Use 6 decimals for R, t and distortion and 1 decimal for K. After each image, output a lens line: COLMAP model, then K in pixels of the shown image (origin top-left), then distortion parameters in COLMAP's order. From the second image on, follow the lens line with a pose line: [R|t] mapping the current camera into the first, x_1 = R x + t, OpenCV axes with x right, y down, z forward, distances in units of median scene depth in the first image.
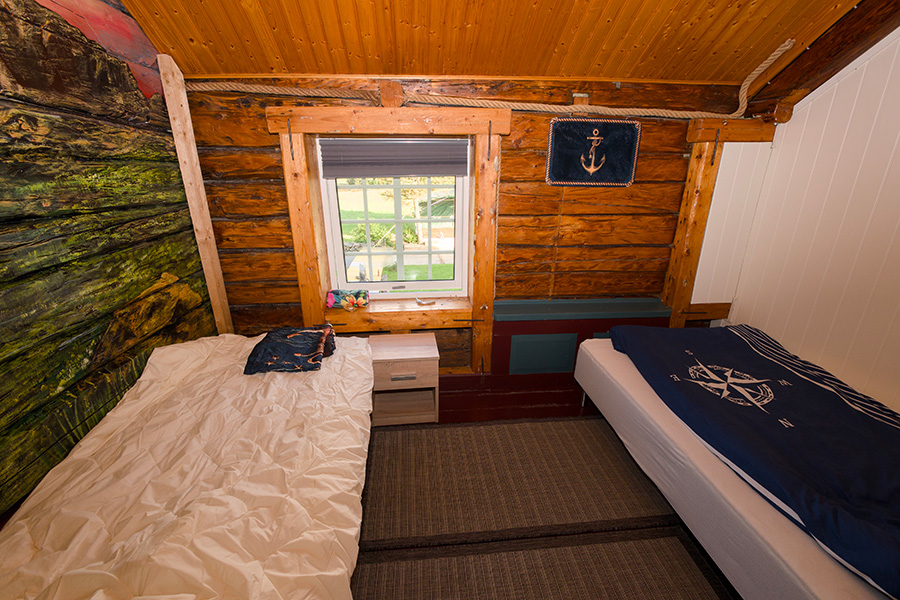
lens RADIAL K [[381.3, 0, 446.3], [0, 381.3, 299.9], [0, 0, 1]] dist [-0.016669, -0.001166]
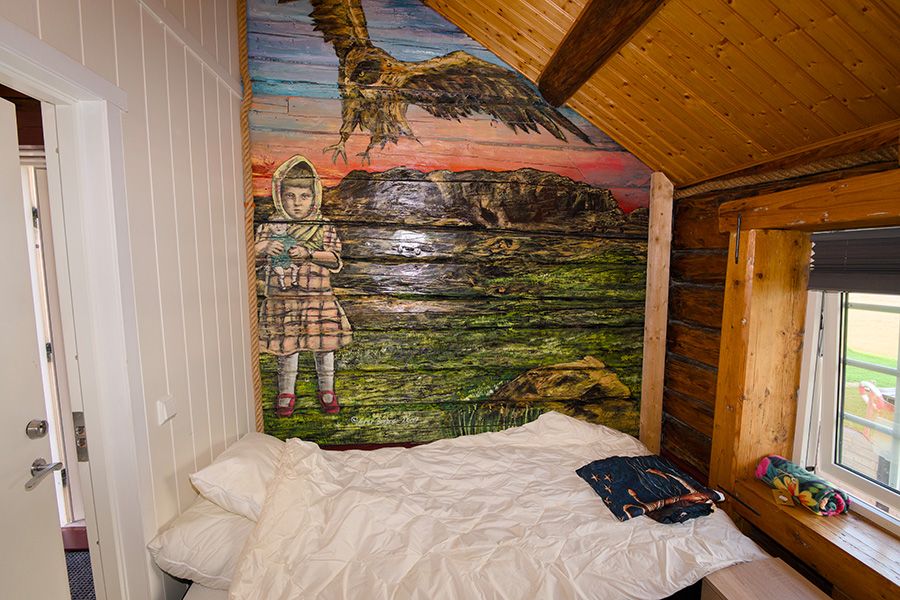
lens RADIAL K [[381.3, 0, 449.9], [0, 381.3, 301.4], [0, 0, 1]] dist [-0.016669, -0.001166]
pose [[0.014367, 0.099684, -0.994915, 0.443881], [-0.330098, 0.939705, 0.089385, -0.221924], [0.943837, 0.327135, 0.046406, 0.563959]]
